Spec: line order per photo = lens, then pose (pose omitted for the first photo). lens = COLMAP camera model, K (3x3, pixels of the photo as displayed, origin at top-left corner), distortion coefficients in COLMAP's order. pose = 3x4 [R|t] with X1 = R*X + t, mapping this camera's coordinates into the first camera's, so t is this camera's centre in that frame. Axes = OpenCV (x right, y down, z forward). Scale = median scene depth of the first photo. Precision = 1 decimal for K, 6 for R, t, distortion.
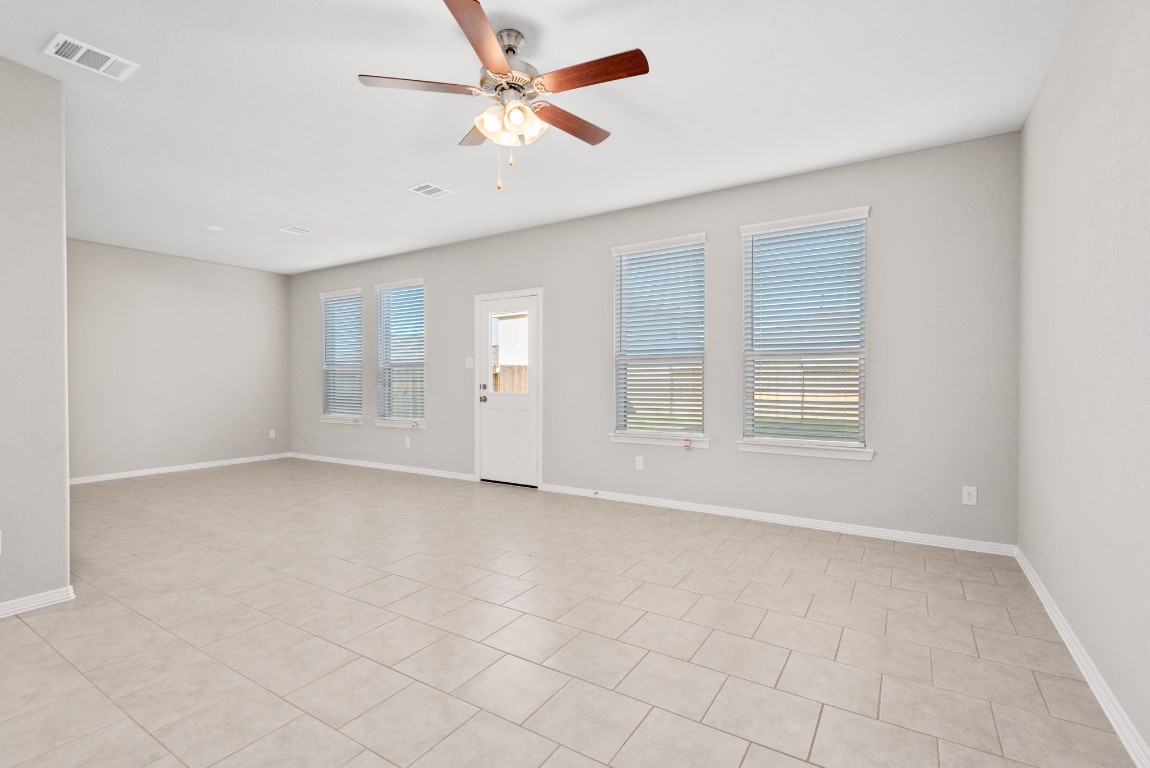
lens RADIAL K [[521.0, 0, 579.8], [0, 521.0, 382.4], [0, 0, 1]] dist [0.011369, 0.000001]
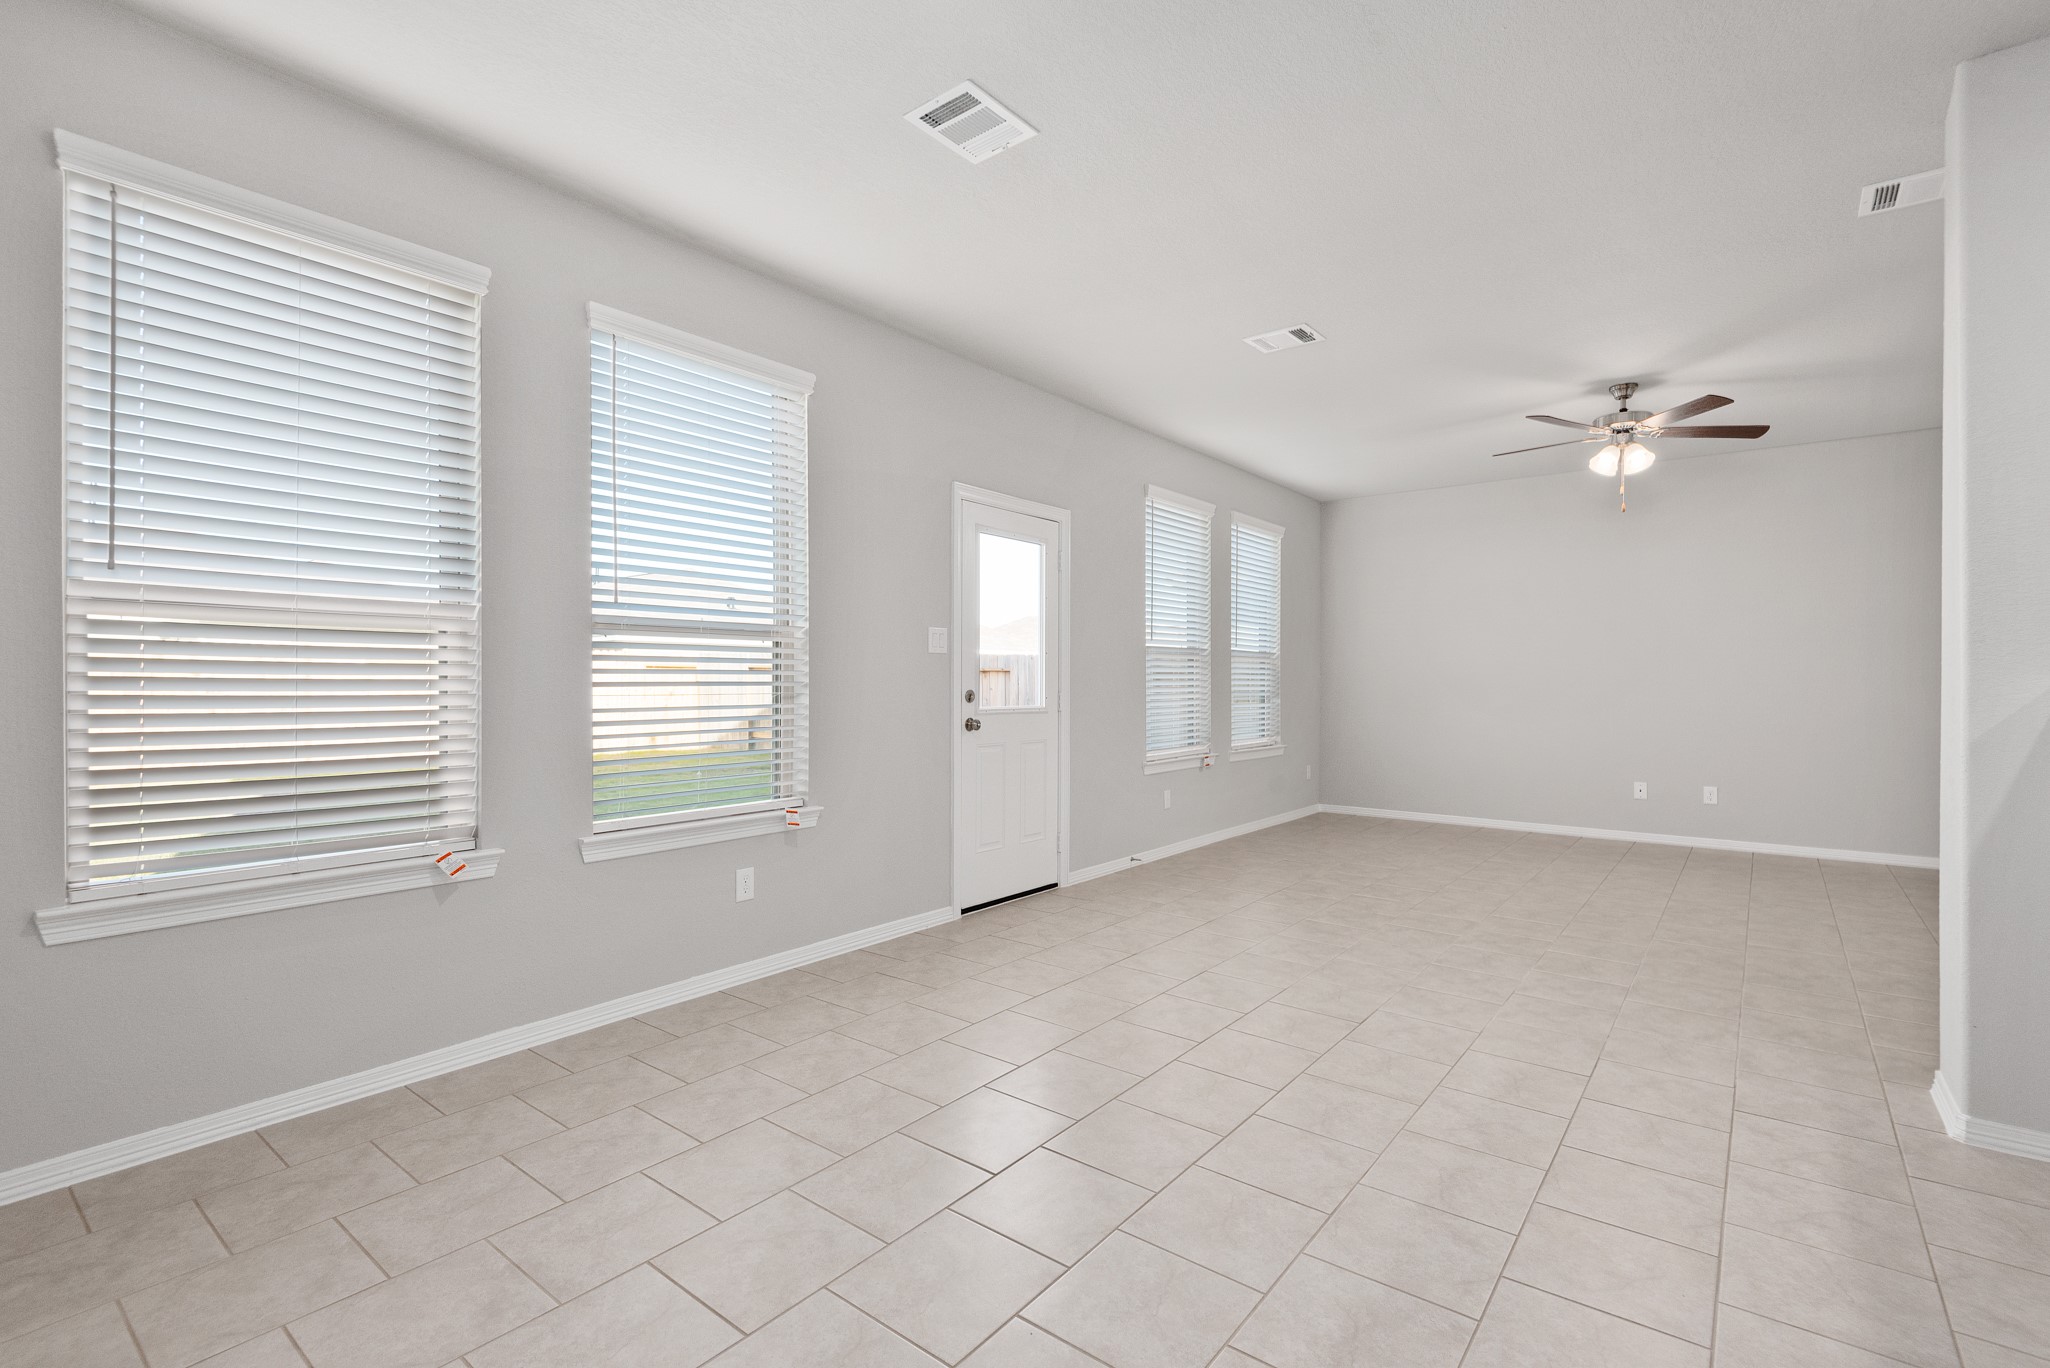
lens RADIAL K [[928.7, 0, 1037.3], [0, 928.7, 682.9], [0, 0, 1]] dist [0.011369, 0.000001]
pose [[0.095148, 0.002878, 0.995459, -1.046156], [0.005782, 0.999977, -0.003443, 0.000039], [-0.995446, 0.006083, 0.095129, 0.951046]]
